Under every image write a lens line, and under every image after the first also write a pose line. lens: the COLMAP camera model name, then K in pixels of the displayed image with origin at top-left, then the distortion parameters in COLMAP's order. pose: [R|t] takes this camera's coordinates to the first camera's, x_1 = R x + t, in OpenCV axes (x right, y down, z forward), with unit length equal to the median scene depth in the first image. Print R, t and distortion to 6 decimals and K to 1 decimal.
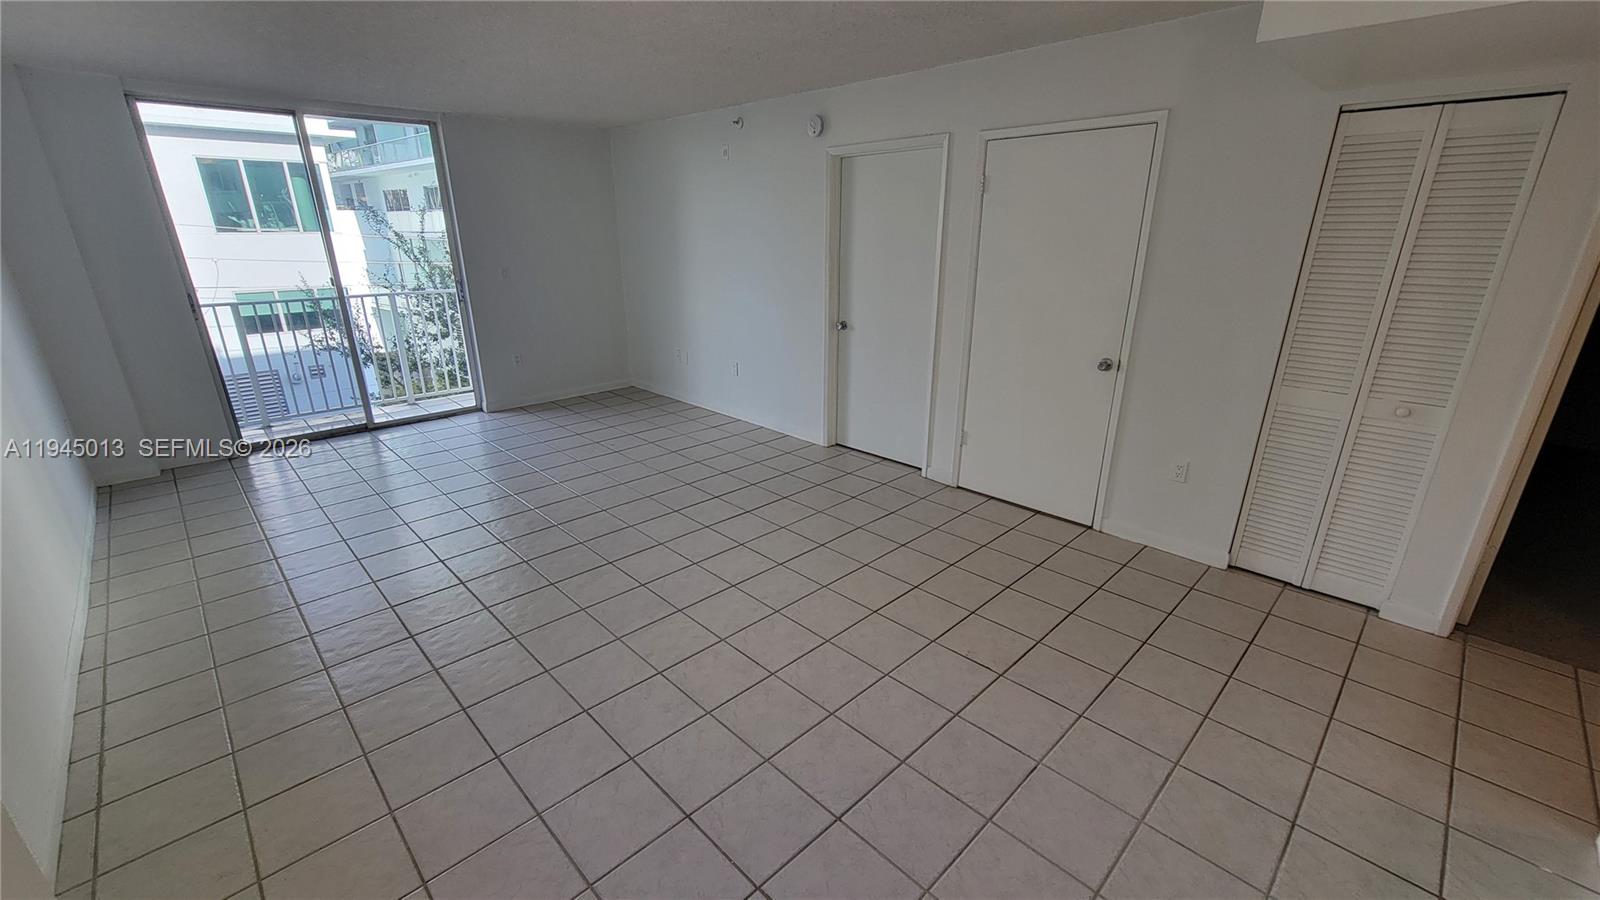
lens RADIAL K [[651.8, 0, 793.6], [0, 651.8, 459.8], [0, 0, 1]] dist [-0.000173, 0.000095]
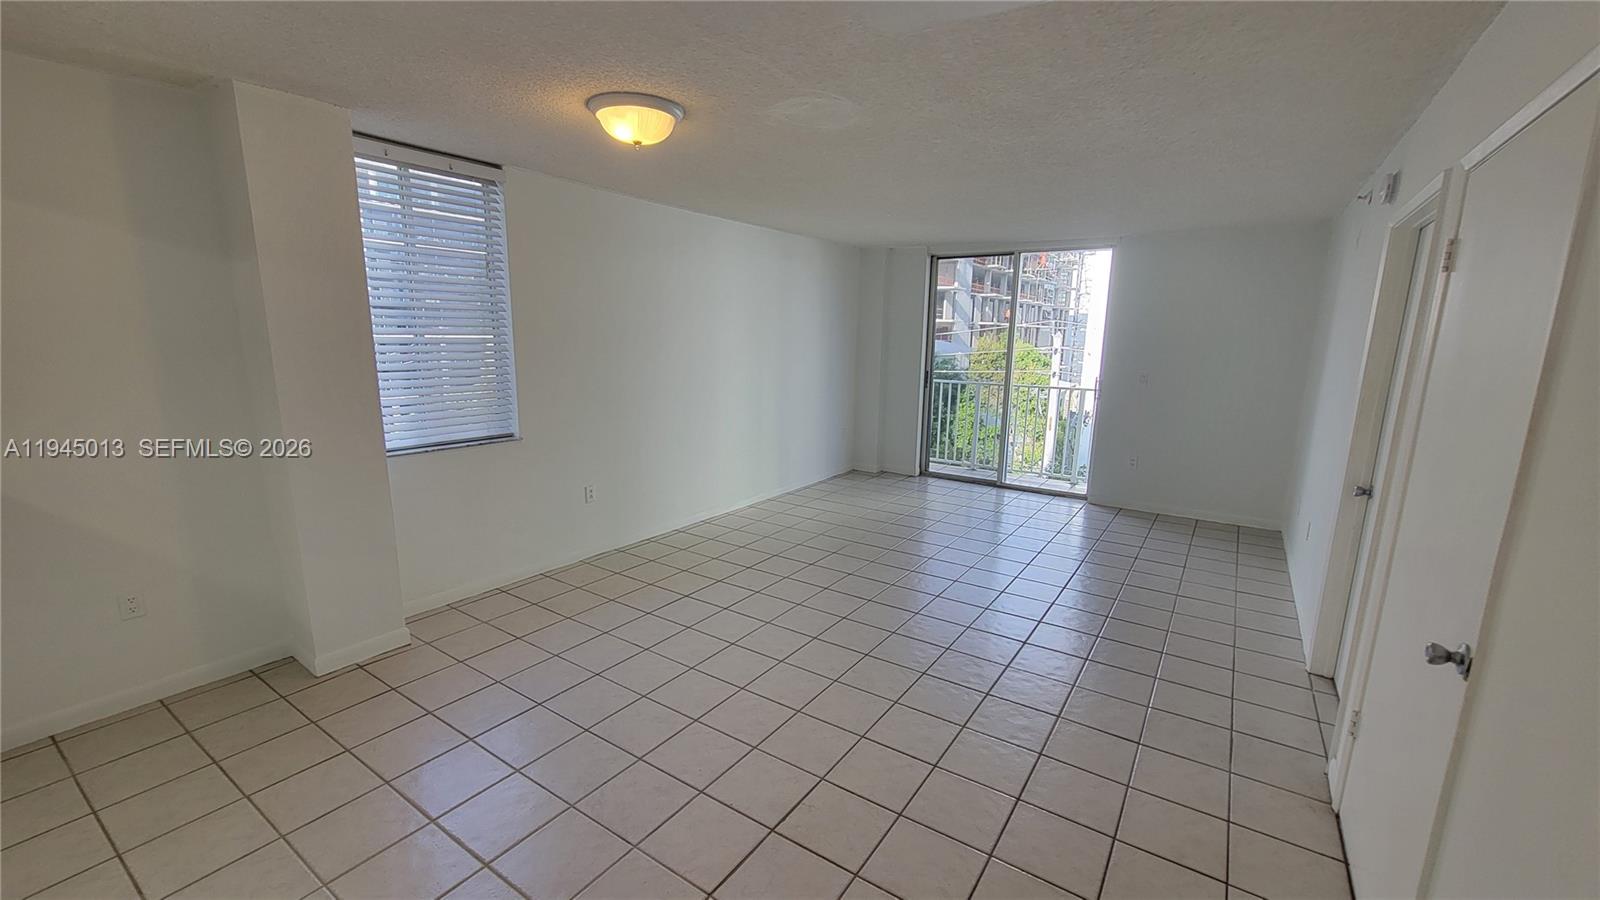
lens RADIAL K [[651.8, 0, 793.6], [0, 651.8, 459.8], [0, 0, 1]] dist [-0.000173, 0.000095]
pose [[0.200839, 0.191822, -0.960660, 0.516474], [-0.343188, 0.932273, 0.114406, -0.112062], [0.917543, 0.306710, 0.253068, 0.320157]]
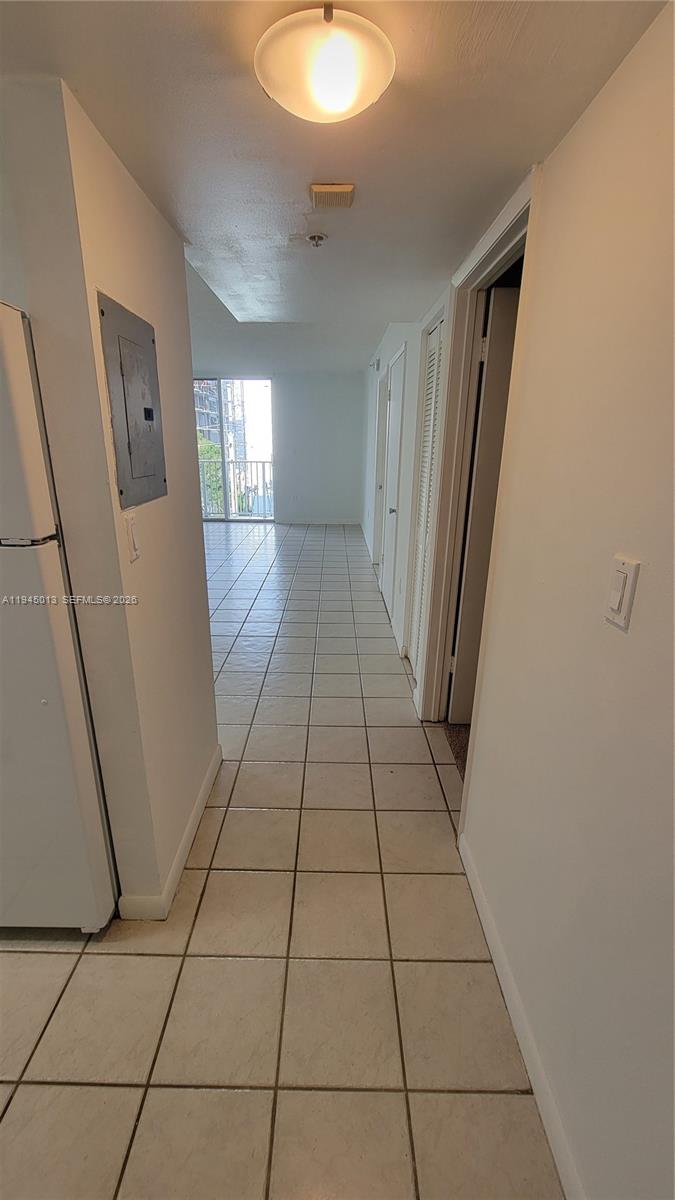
lens RADIAL K [[488.9, 0, 337.5], [0, 488.9, 600.0], [0, 0, 1]] dist [-0.000173, 0.000095]
pose [[0.721182, 0.225068, -0.655165, 0.803501], [-0.243718, 0.967721, 0.064165, 0.012811], [0.648459, 0.113401, 0.752756, 0.044454]]
